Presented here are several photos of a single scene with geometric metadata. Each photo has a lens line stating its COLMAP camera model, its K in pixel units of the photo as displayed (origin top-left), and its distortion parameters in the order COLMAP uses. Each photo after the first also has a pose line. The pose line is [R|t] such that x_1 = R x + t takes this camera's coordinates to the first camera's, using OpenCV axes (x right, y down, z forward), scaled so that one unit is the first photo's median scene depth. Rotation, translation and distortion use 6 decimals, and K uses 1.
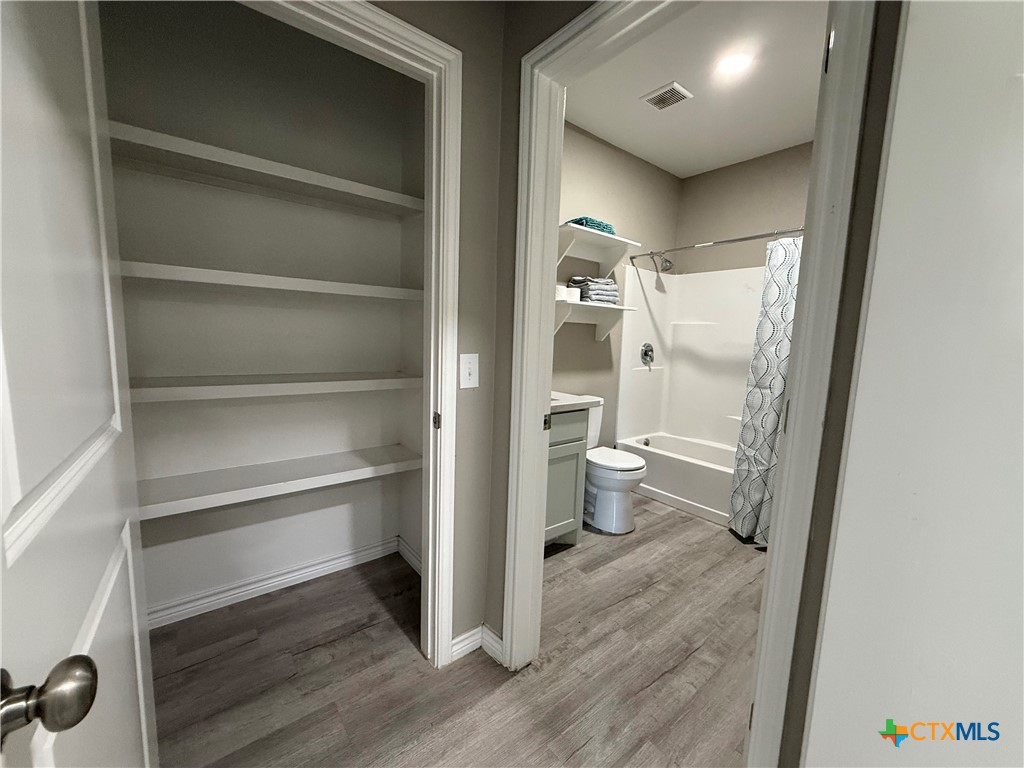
lens RADIAL K [[407.0, 0, 511.7], [0, 407.0, 385.1], [0, 0, 1]] dist [0.000497, -0.000448]
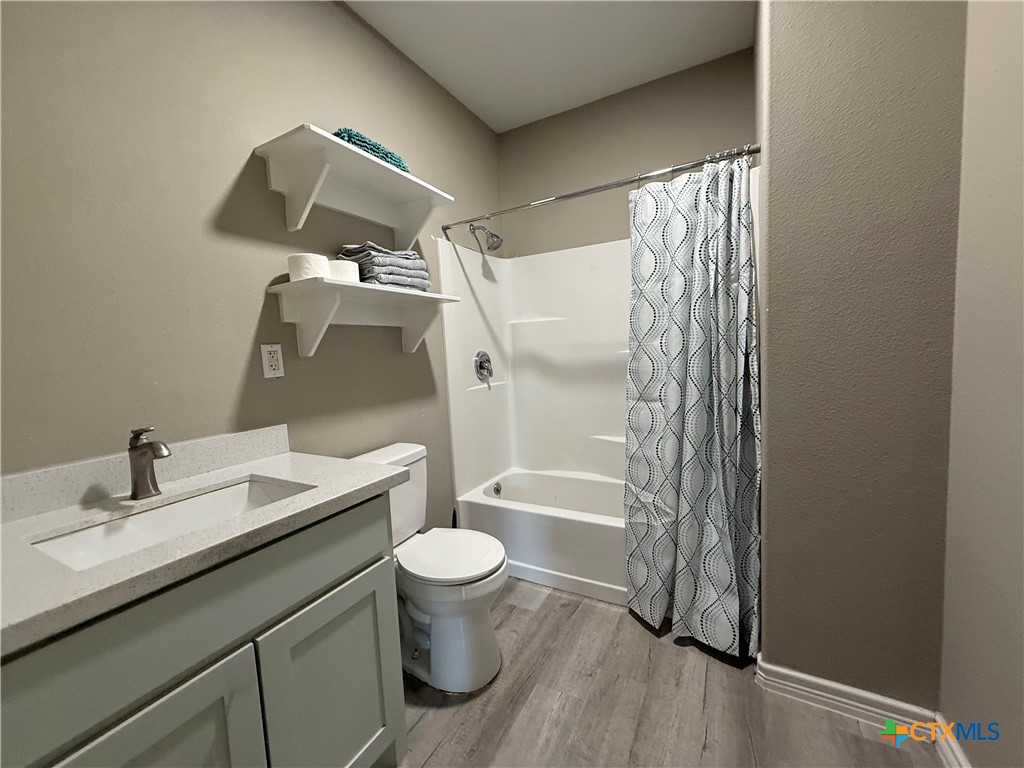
lens RADIAL K [[407.0, 0, 512.2], [0, 407.0, 385.0], [0, 0, 1]] dist [0.000497, -0.000448]
pose [[0.917371, -0.110006, 0.382529, 0.138296], [0.124356, 0.992154, -0.012909, -0.037856], [-0.378108, 0.059412, 0.923853, 0.435142]]
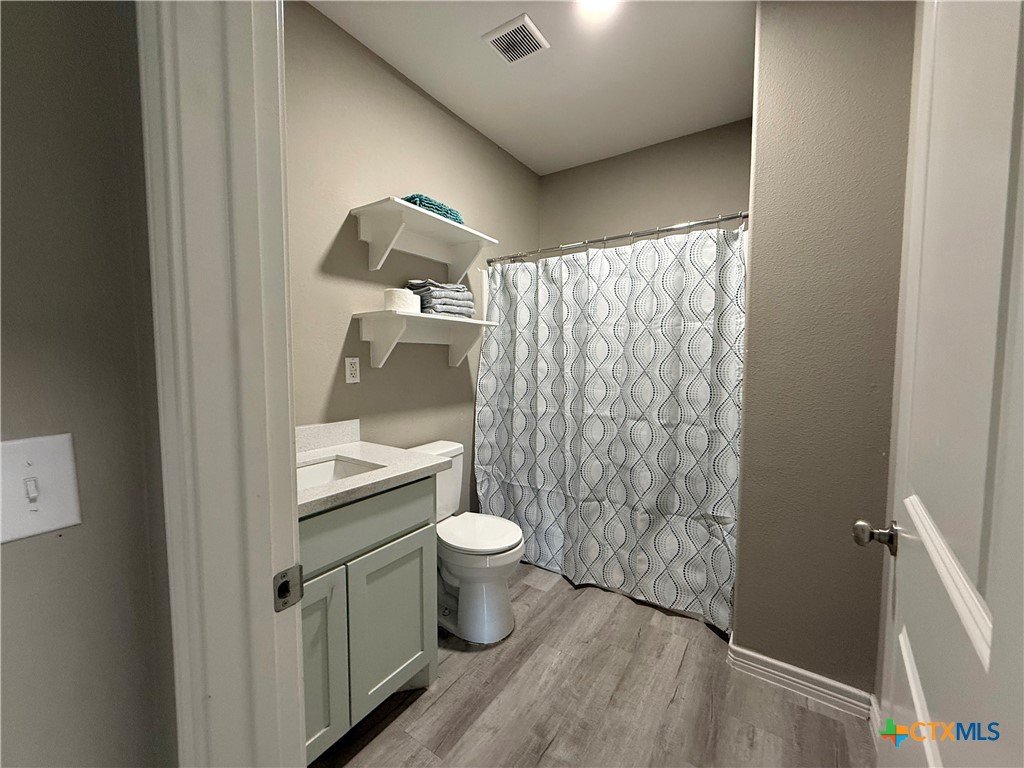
lens RADIAL K [[407.0, 0, 511.7], [0, 407.0, 384.9], [0, 0, 1]] dist [0.000497, -0.000448]
pose [[0.951976, -0.050613, 0.301960, 0.104411], [0.065480, 0.997079, -0.039312, -0.044999], [-0.299088, 0.057197, 0.952510, 0.299611]]
